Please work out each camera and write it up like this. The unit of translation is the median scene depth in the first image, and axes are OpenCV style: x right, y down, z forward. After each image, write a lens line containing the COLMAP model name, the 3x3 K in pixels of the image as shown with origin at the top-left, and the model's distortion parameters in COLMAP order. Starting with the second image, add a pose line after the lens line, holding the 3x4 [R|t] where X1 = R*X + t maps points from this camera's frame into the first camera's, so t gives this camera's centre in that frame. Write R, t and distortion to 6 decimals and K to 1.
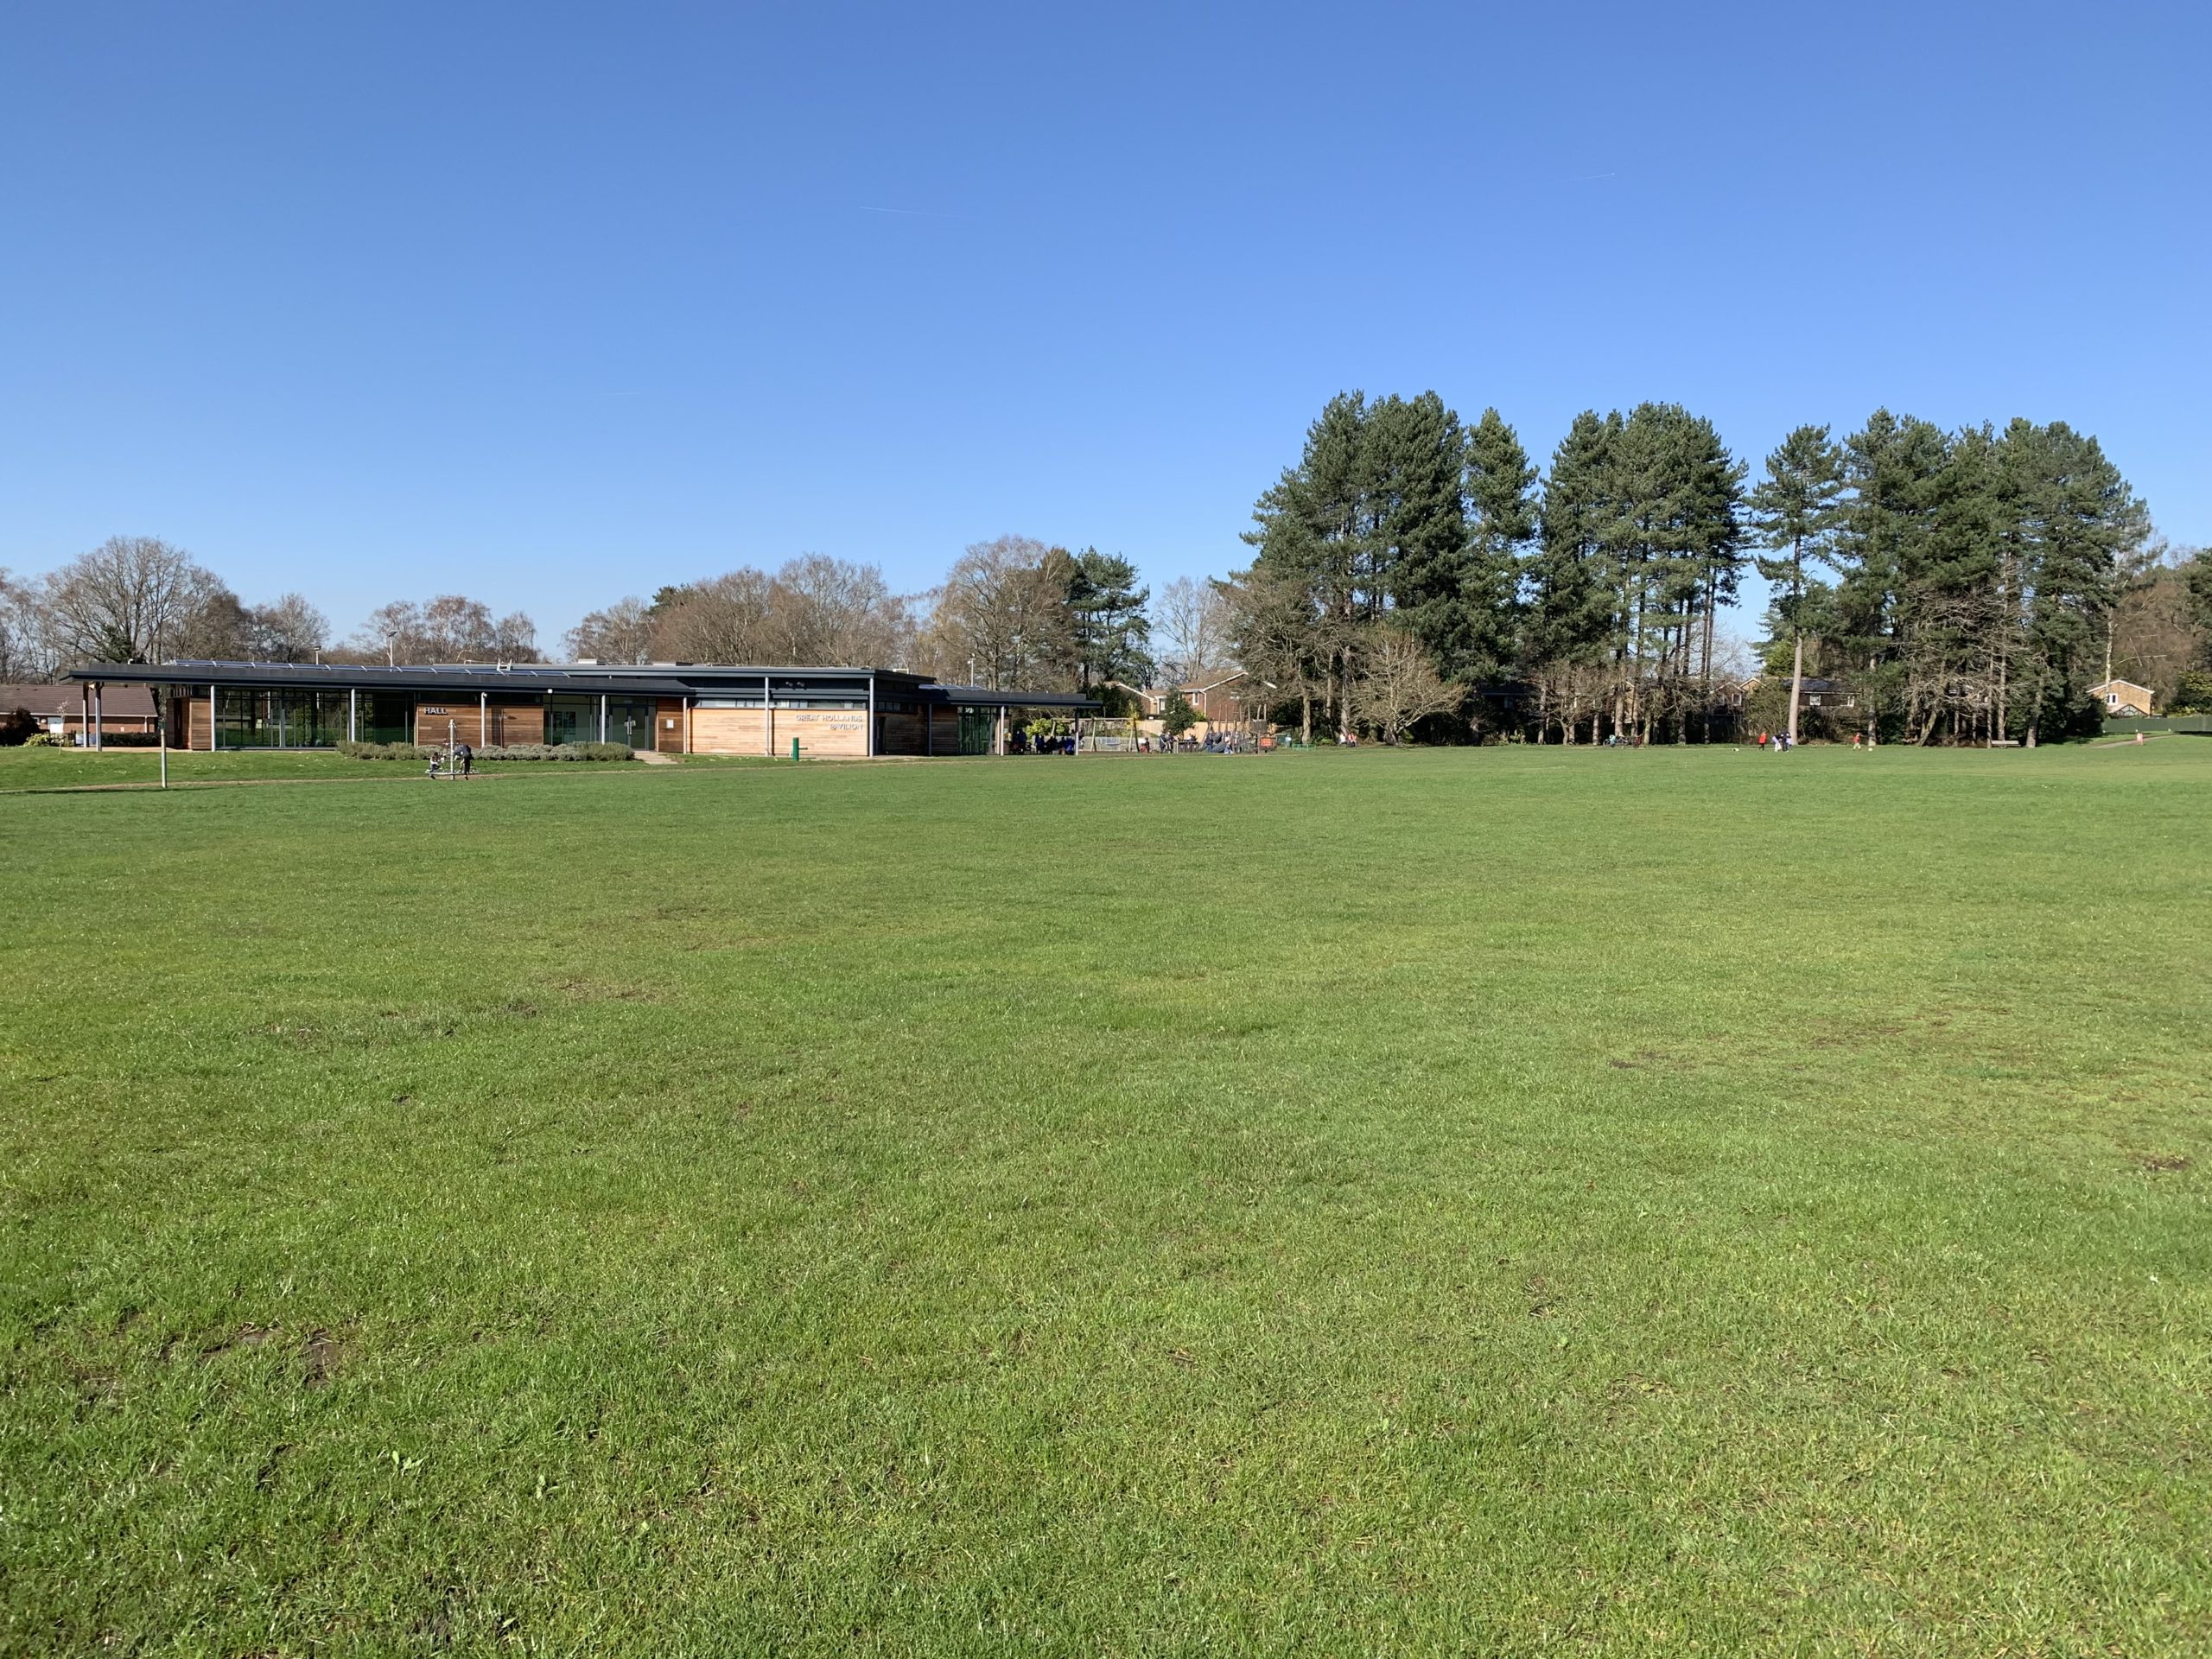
lens RADIAL K [[1801.4, 0, 1106.0], [0, 1801.4, 829.5], [0, 0, 1]] dist [-0.010125, -0.004841]
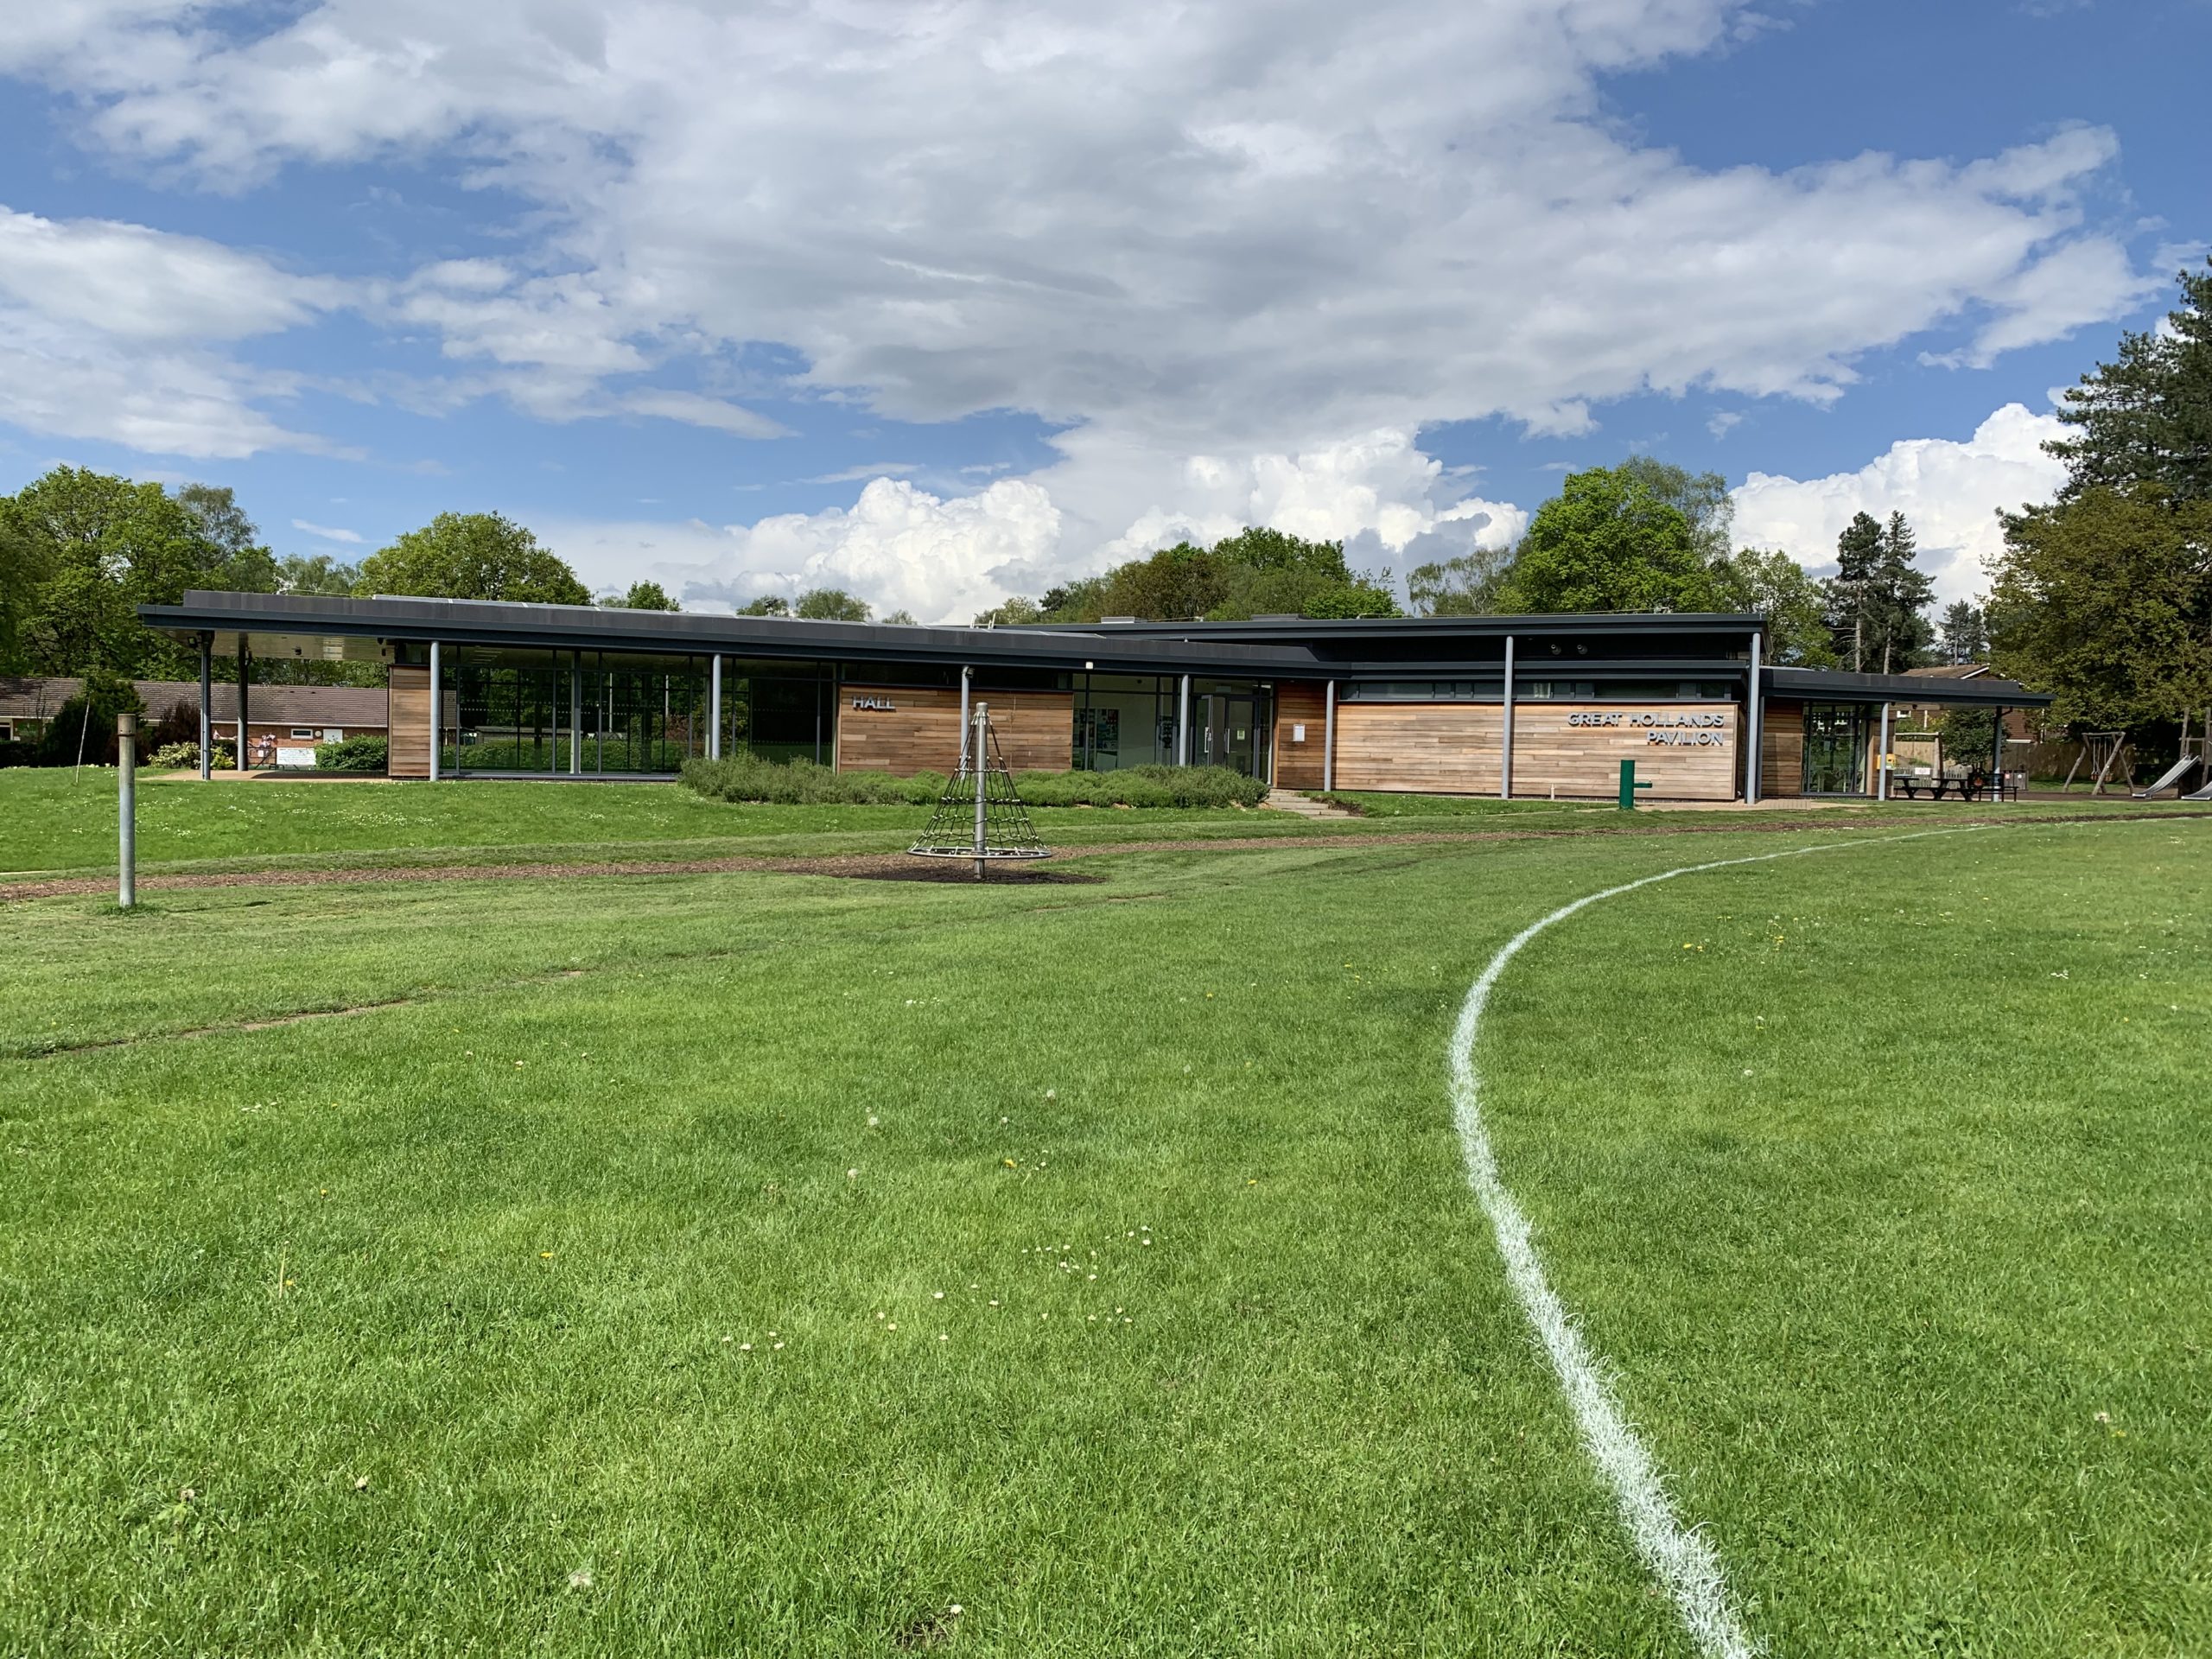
lens RADIAL K [[1671.5, 0, 1106.0], [0, 1671.5, 829.5], [0, 0, 1]] dist [-0.002731, -0.001752]
pose [[0.985983, 0.010612, -0.166508, -0.219670], [-0.012230, 0.999887, -0.008696, -0.026412], [0.166397, 0.010610, 0.986002, 0.527143]]
